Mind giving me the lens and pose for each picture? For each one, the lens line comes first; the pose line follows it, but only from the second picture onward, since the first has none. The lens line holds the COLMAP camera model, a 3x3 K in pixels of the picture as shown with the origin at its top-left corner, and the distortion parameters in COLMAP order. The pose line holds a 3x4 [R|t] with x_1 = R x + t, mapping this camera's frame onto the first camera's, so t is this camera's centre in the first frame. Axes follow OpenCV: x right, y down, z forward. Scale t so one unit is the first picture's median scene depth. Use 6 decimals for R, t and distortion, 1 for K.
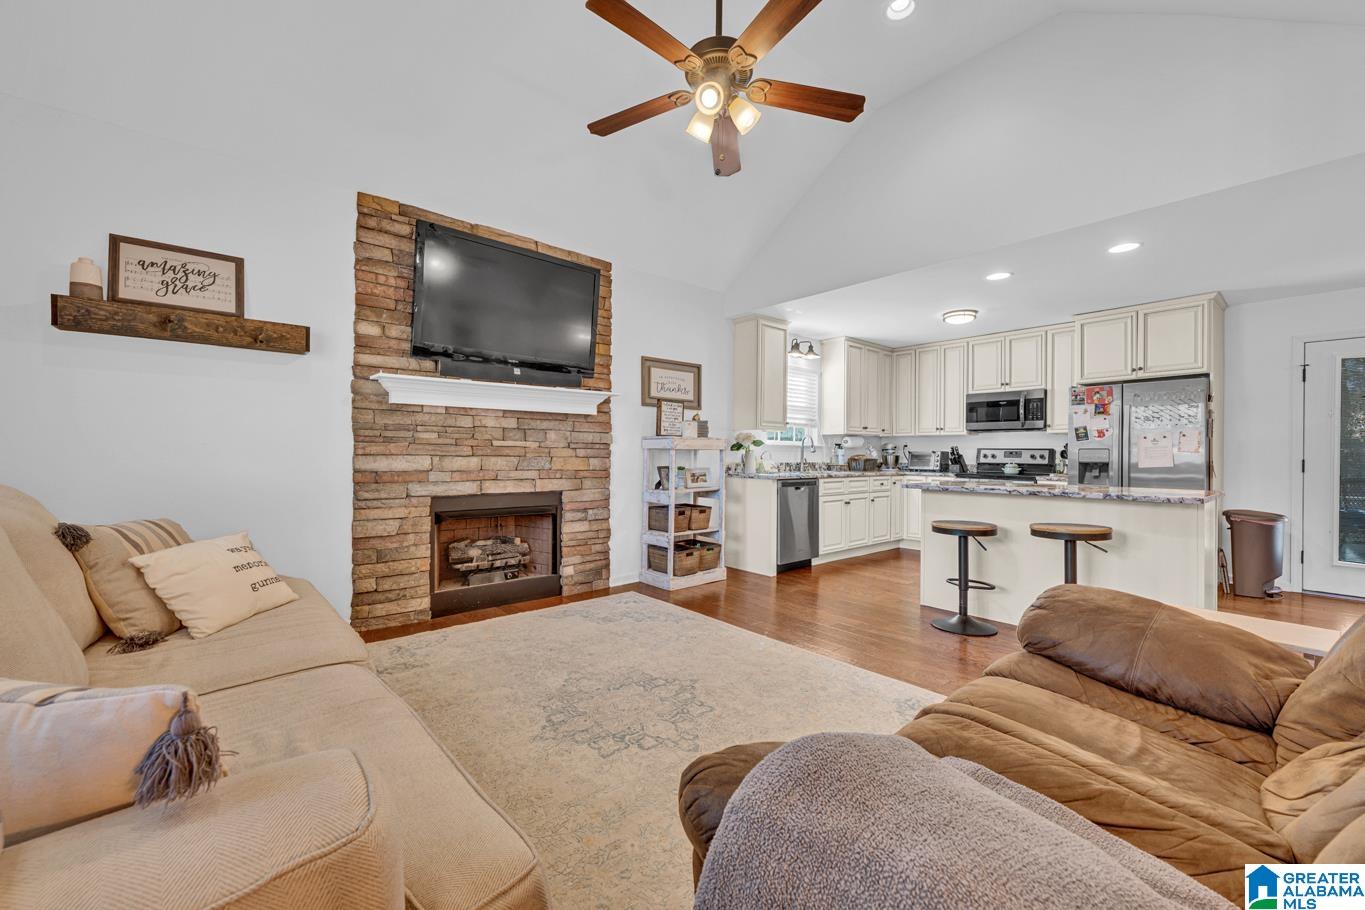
lens RADIAL K [[543.0, 0, 680.2], [0, 543.0, 455.5], [0, 0, 1]] dist [-0.002442, -0.000020]
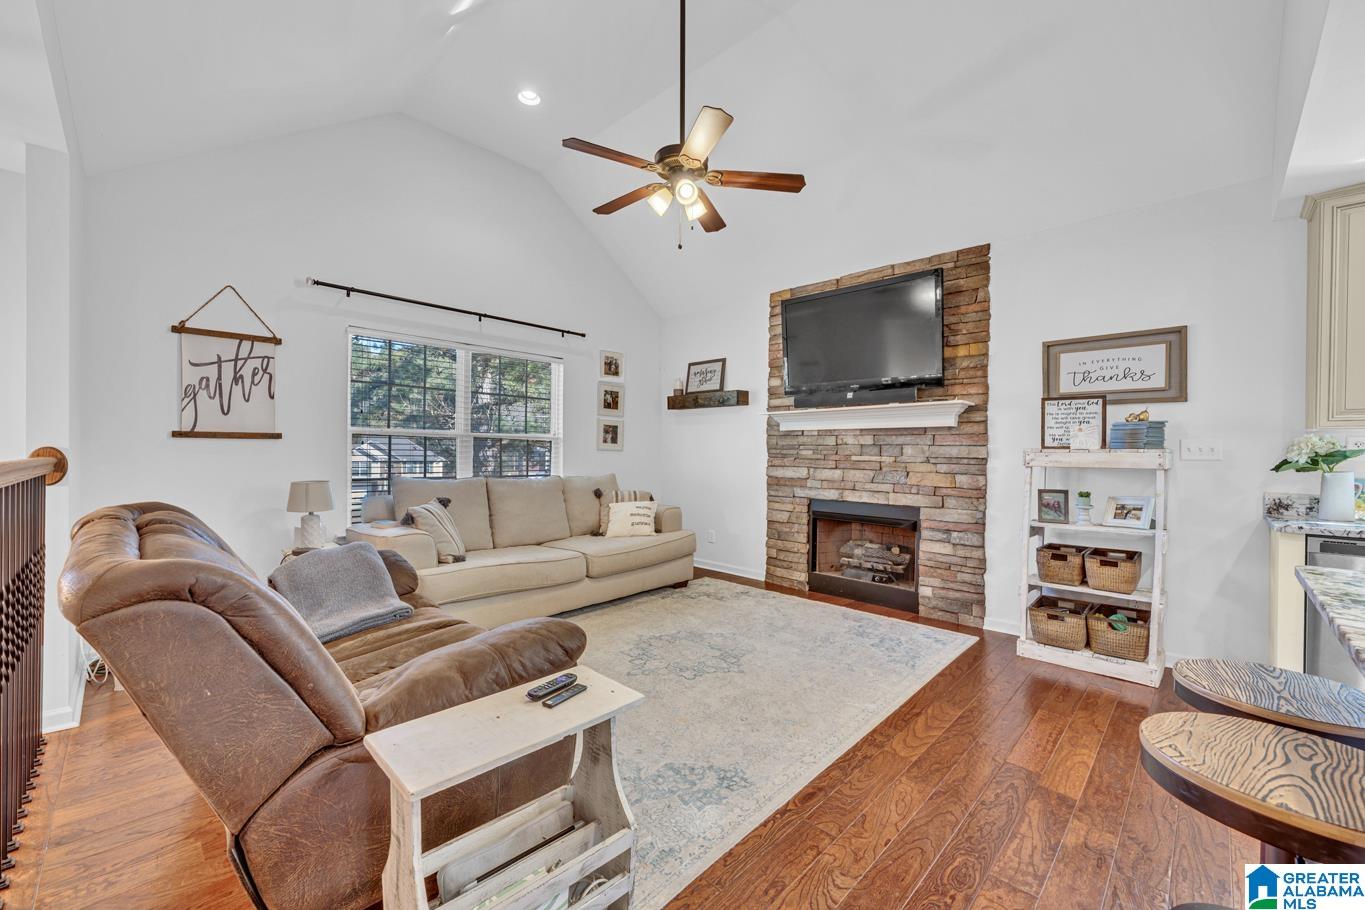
lens RADIAL K [[543.0, 0, 676.2], [0, 543.0, 456.0], [0, 0, 1]] dist [-0.002442, -0.000020]
pose [[0.086365, -0.000203, -0.996264, 0.629798], [-0.014527, 0.999893, -0.001463, -0.016216], [0.996158, 0.014599, 0.086353, 0.422570]]
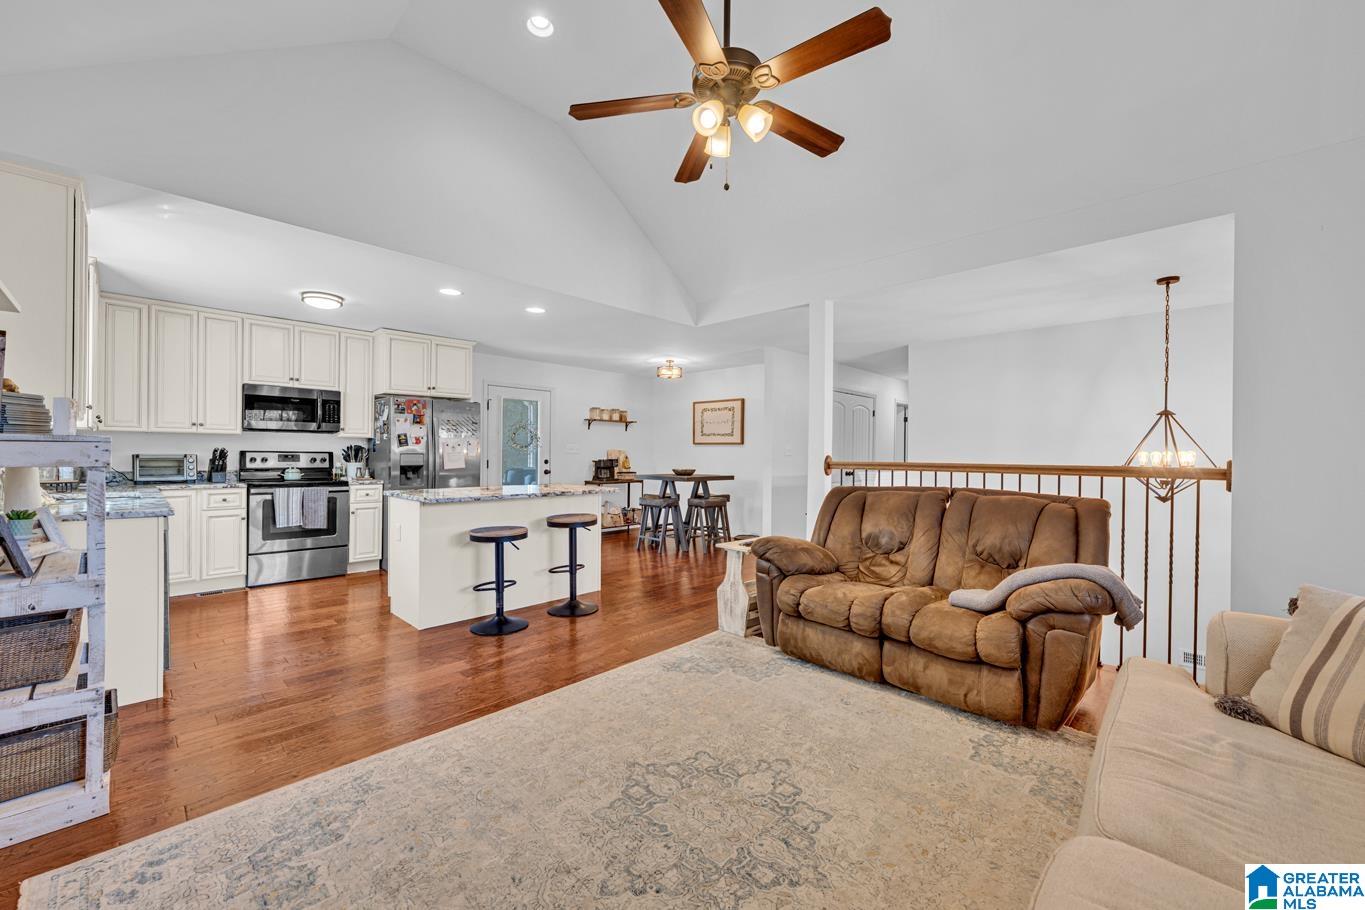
lens RADIAL K [[543.0, 0, 678.4], [0, 543.0, 452.2], [0, 0, 1]] dist [-0.002442, -0.000020]
pose [[-0.090609, -0.007017, 0.995862, -0.425736], [-0.006054, 0.999961, 0.006495, -0.026624], [-0.995868, -0.005440, -0.090648, 0.557416]]
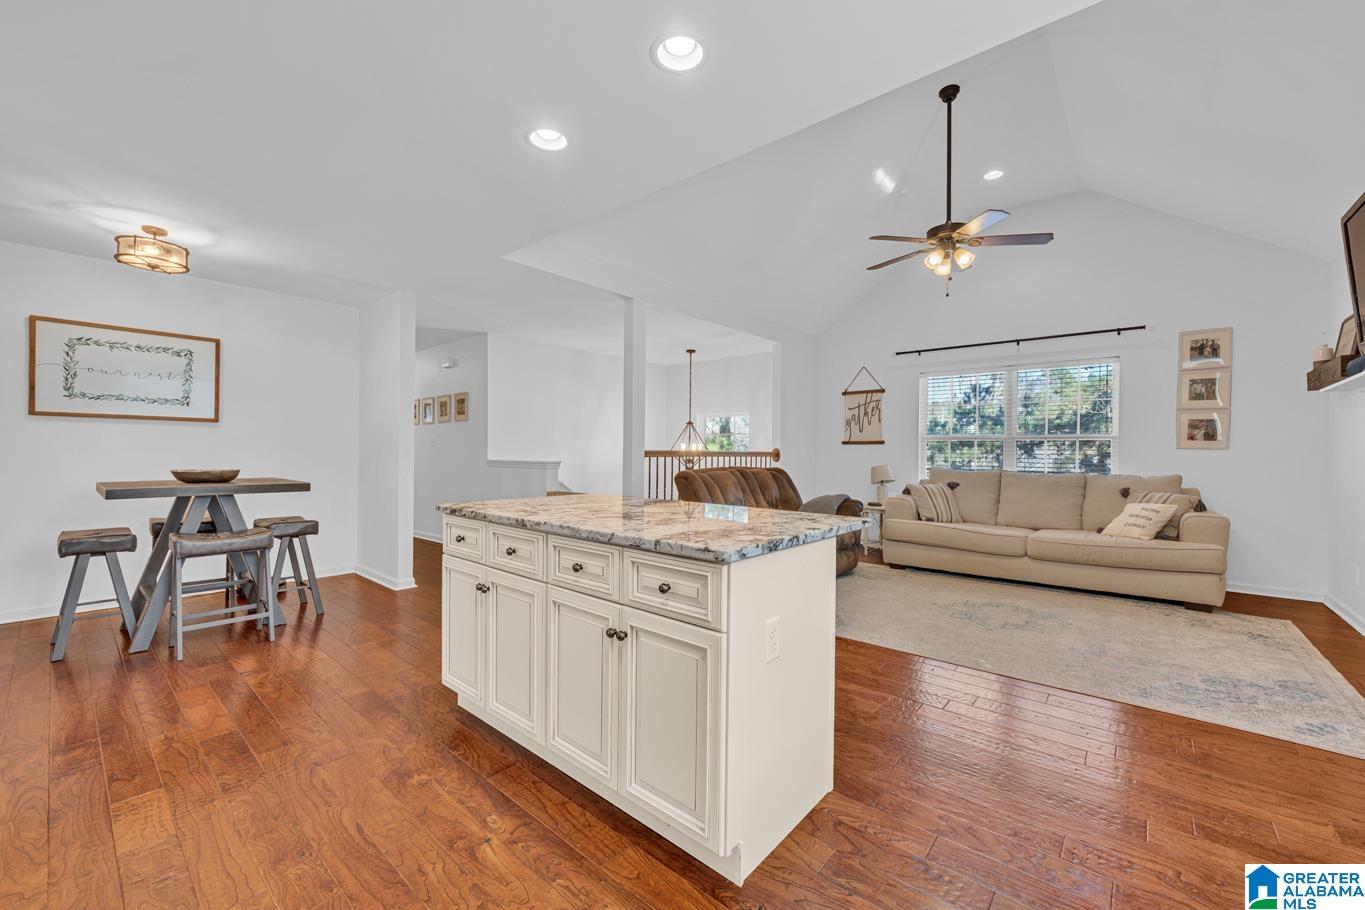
lens RADIAL K [[543.0, 0, 679.4], [0, 543.0, 455.2], [0, 0, 1]] dist [-0.002442, -0.000020]
pose [[-0.988248, -0.016176, -0.152002, 0.551710], [-0.017796, 0.999798, 0.009303, -0.007864], [0.151821, 0.011899, -0.988336, 1.222893]]
